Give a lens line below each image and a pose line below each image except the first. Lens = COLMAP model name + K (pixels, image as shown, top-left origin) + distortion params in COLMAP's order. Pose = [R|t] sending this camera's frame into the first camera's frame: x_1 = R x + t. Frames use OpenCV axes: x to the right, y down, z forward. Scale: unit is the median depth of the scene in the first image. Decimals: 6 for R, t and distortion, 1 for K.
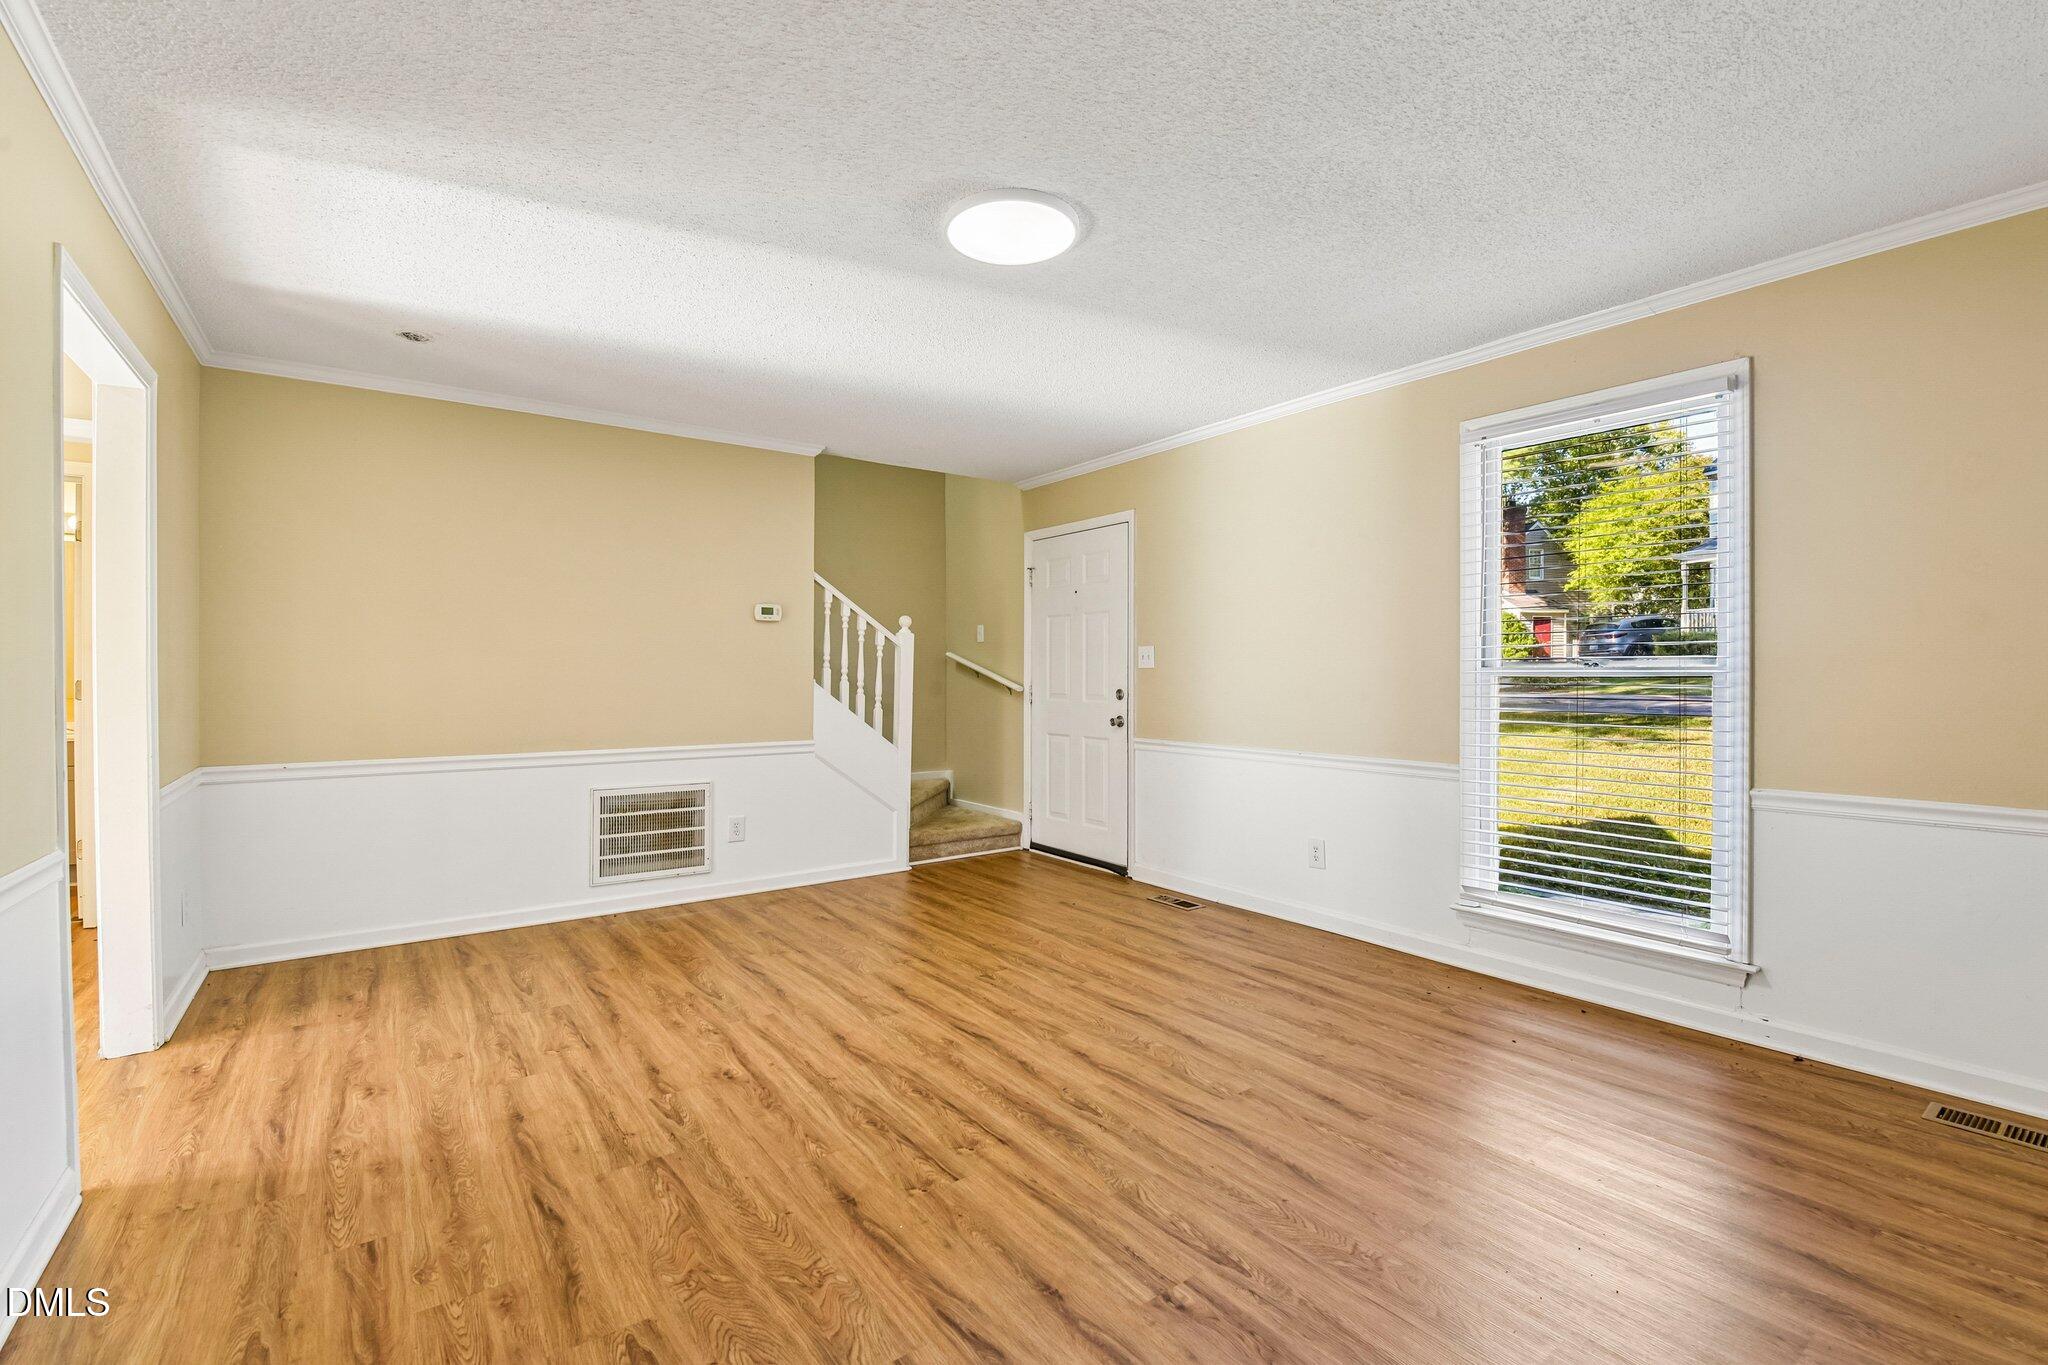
lens RADIAL K [[894.2, 0, 1024.0], [0, 894.2, 682.5], [0, 0, 1]] dist [0.002439, -0.010829]
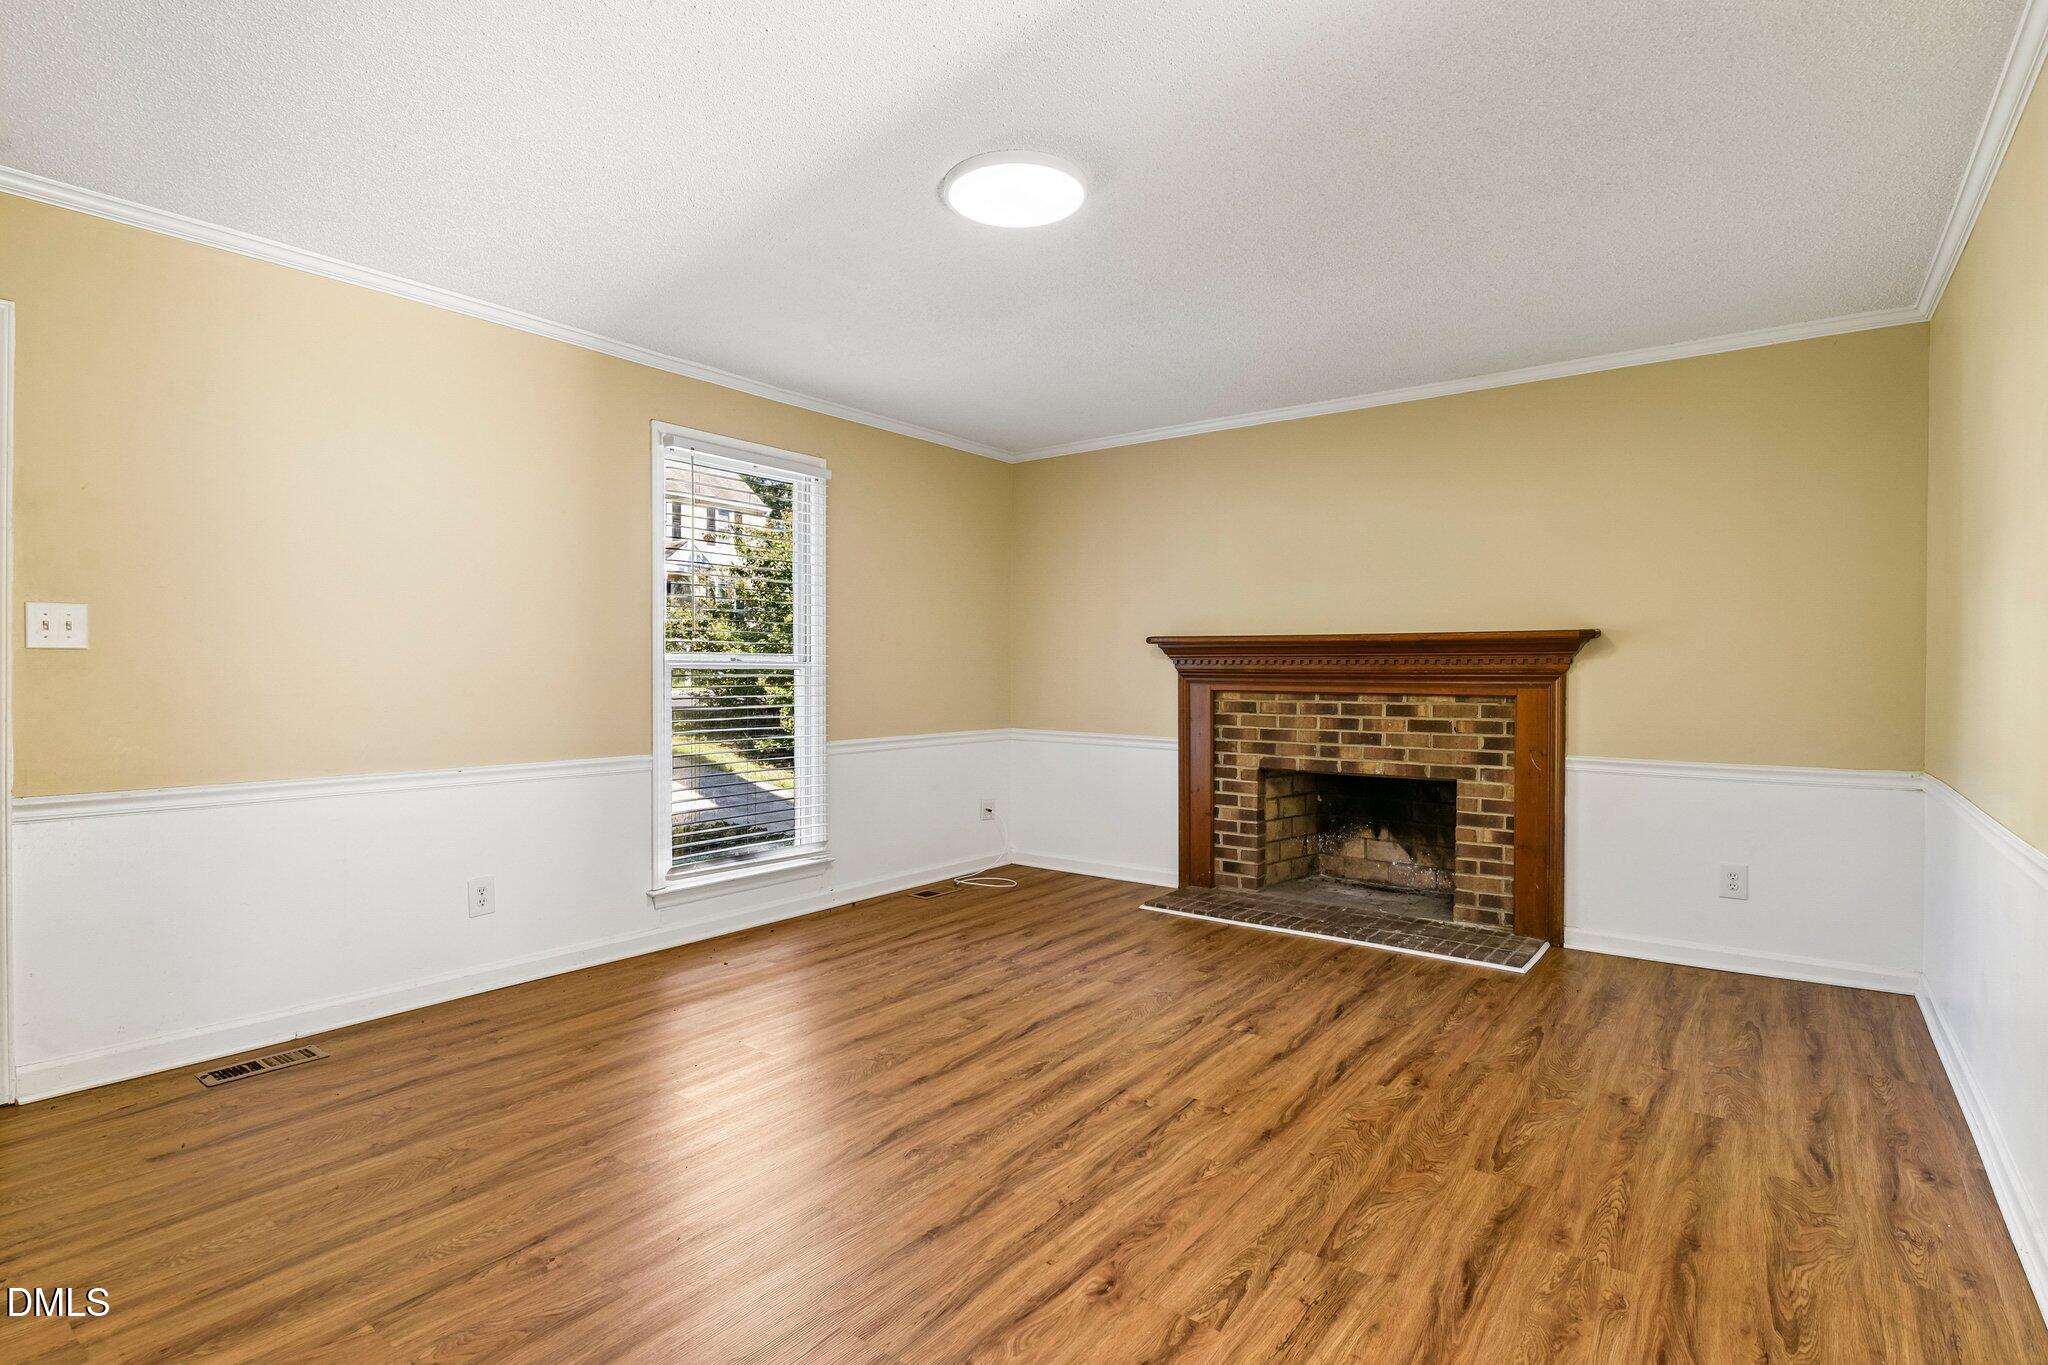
lens RADIAL K [[997.9, 0, 1018.8], [0, 997.9, 681.3], [0, 0, 1]] dist [0.015314, -0.014972]
pose [[-0.283135, -0.008999, 0.959038, -1.048956], [0.004269, 0.999934, 0.010643, -0.003140], [-0.959071, 0.007107, -0.283078, 1.324328]]
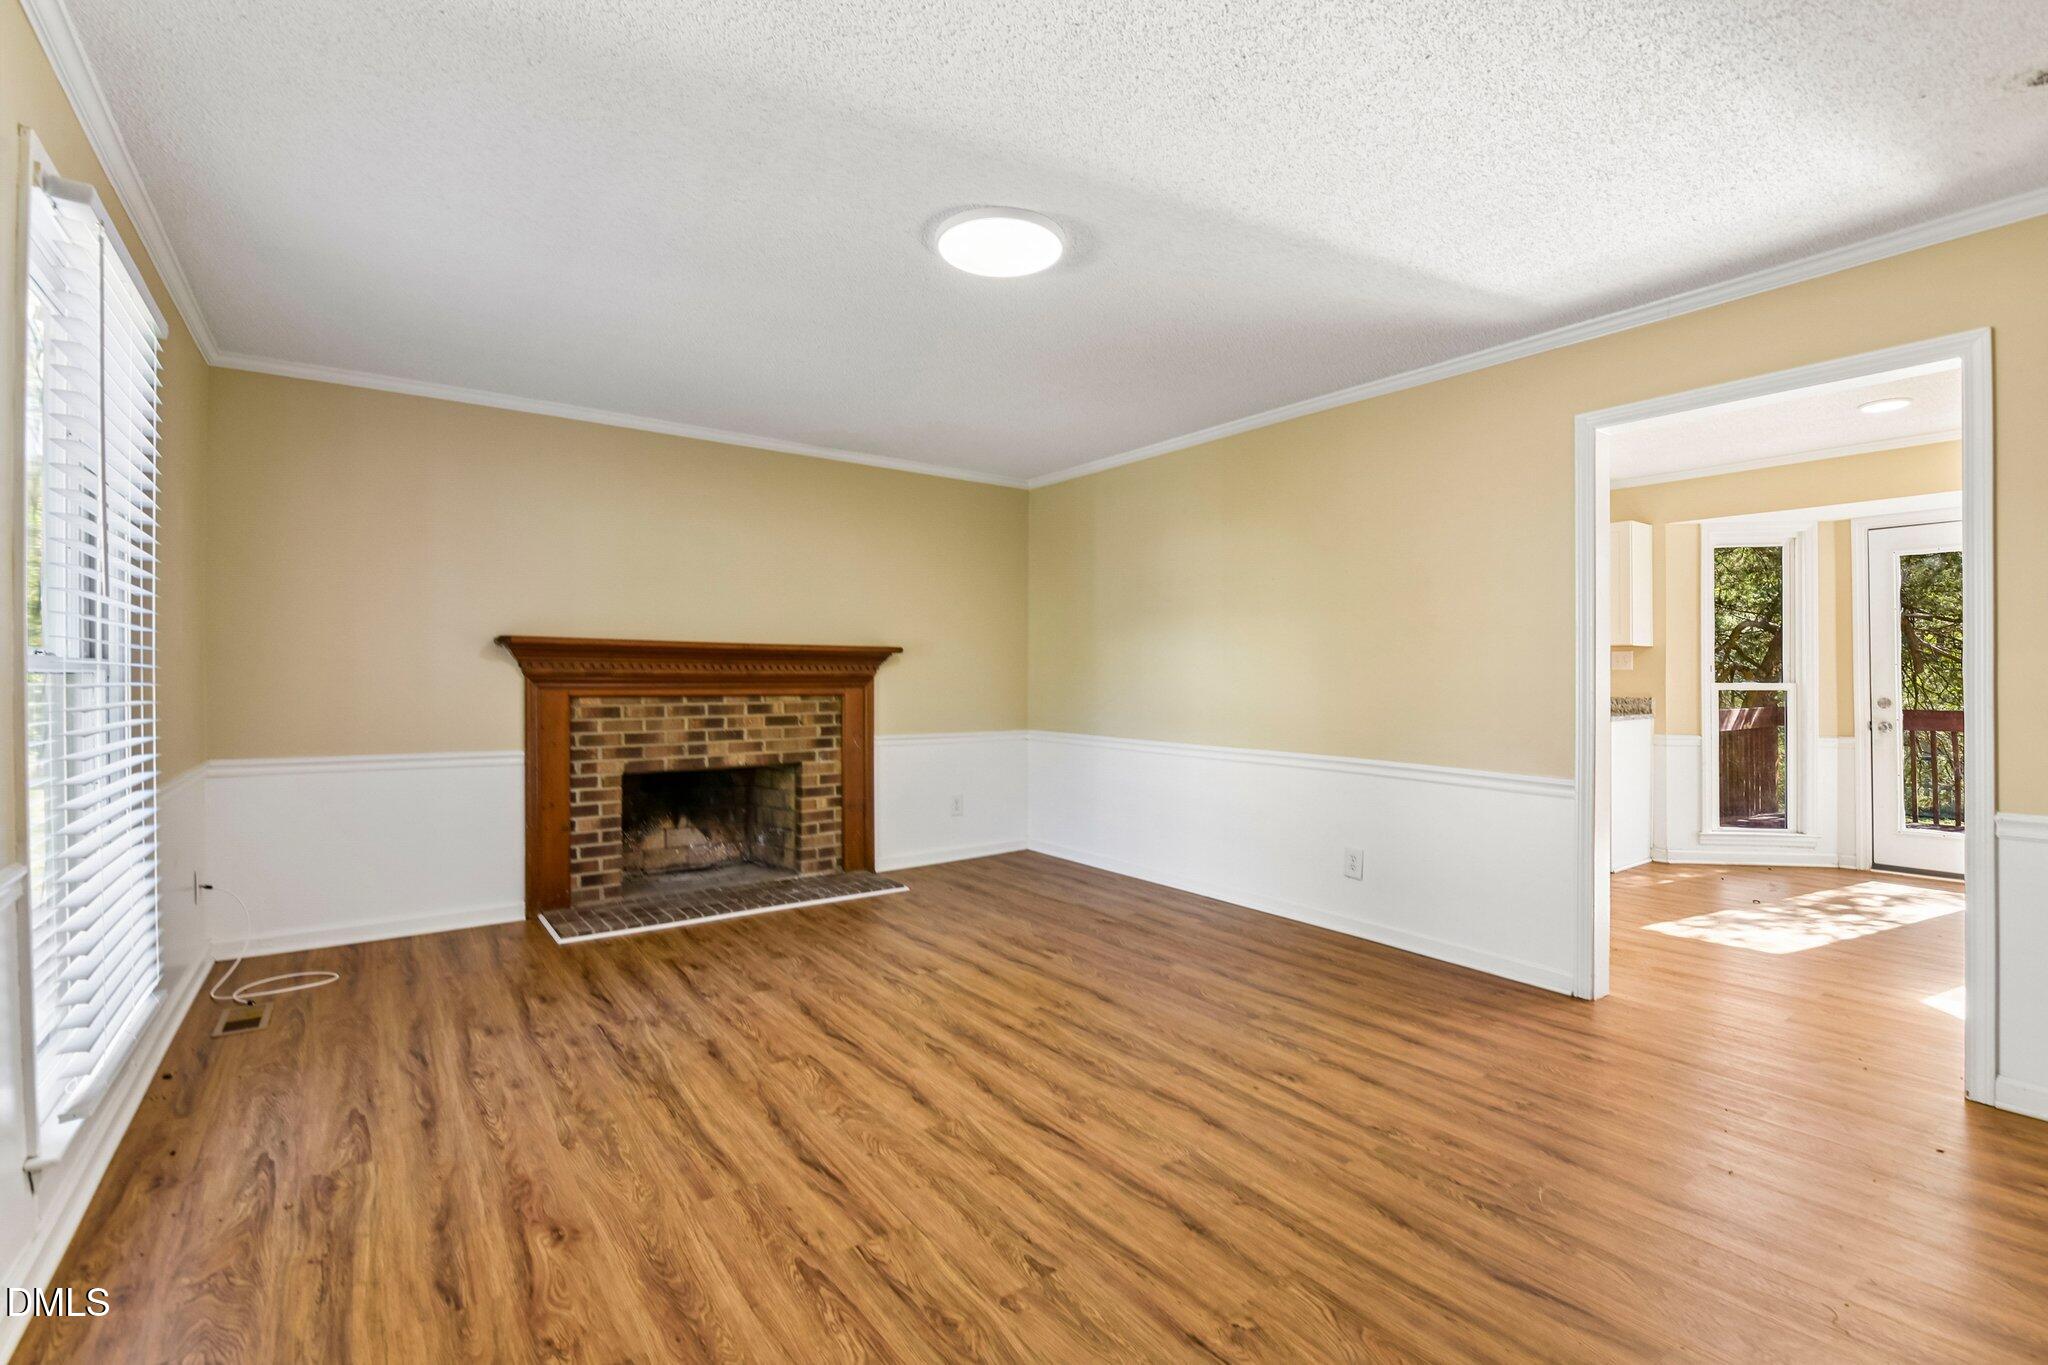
lens RADIAL K [[894.2, 0, 1024.0], [0, 894.2, 682.5], [0, 0, 1]] dist [0.002439, -0.010829]
pose [[-0.999985, -0.001712, 0.005270, -0.047368], [-0.001650, 0.999928, 0.011857, -0.008042], [-0.005289, 0.011848, -0.999916, 2.088350]]
